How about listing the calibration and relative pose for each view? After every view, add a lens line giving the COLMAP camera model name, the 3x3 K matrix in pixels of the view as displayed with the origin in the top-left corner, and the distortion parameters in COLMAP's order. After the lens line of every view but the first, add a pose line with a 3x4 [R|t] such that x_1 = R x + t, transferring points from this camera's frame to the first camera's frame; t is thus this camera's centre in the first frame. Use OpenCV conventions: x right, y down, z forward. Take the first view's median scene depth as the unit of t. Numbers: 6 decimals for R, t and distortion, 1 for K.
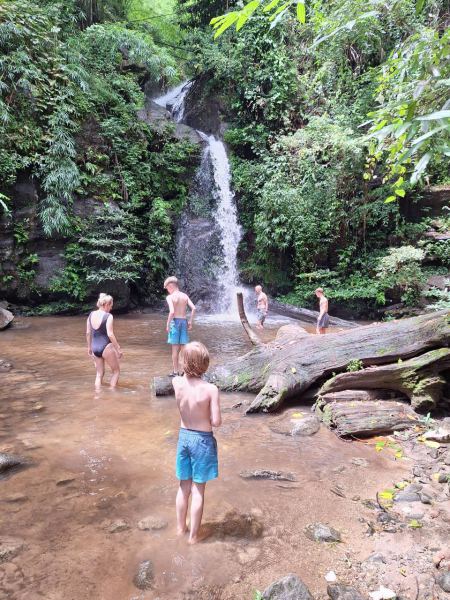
lens RADIAL K [[425.1, 0, 207.9], [0, 425.1, 296.7], [0, 0, 1]] dist [0.149726, -0.247831]
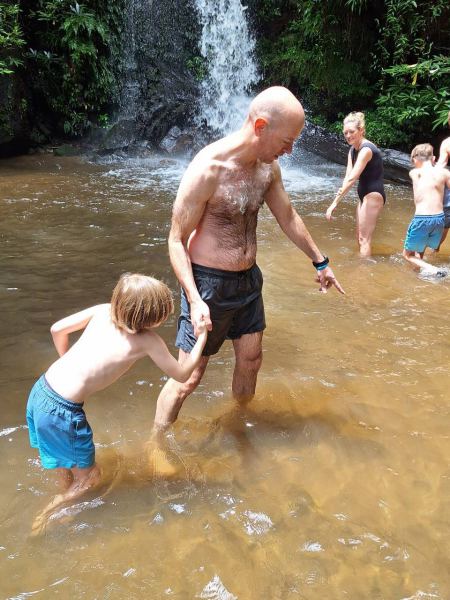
lens RADIAL K [[536.7, 0, 212.6], [0, 536.7, 299.6], [0, 0, 1]] dist [0.076126, -0.110435]
pose [[0.998402, 0.021188, -0.052392, 0.063434], [-0.003284, 0.947240, 0.320508, -0.004193], [0.056419, -0.319824, 0.945796, 0.375088]]
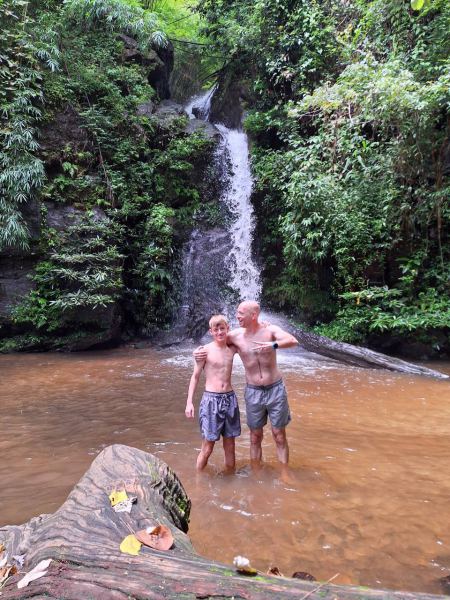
lens RADIAL K [[416.7, 0, 206.5], [0, 416.7, 298.8], [0, 0, 1]] dist [0.110623, -0.126480]
pose [[0.984673, -0.018972, -0.173373, 0.110137], [0.007968, 0.997922, -0.063946, -0.001754], [0.174226, 0.061585, 0.982778, 0.269800]]
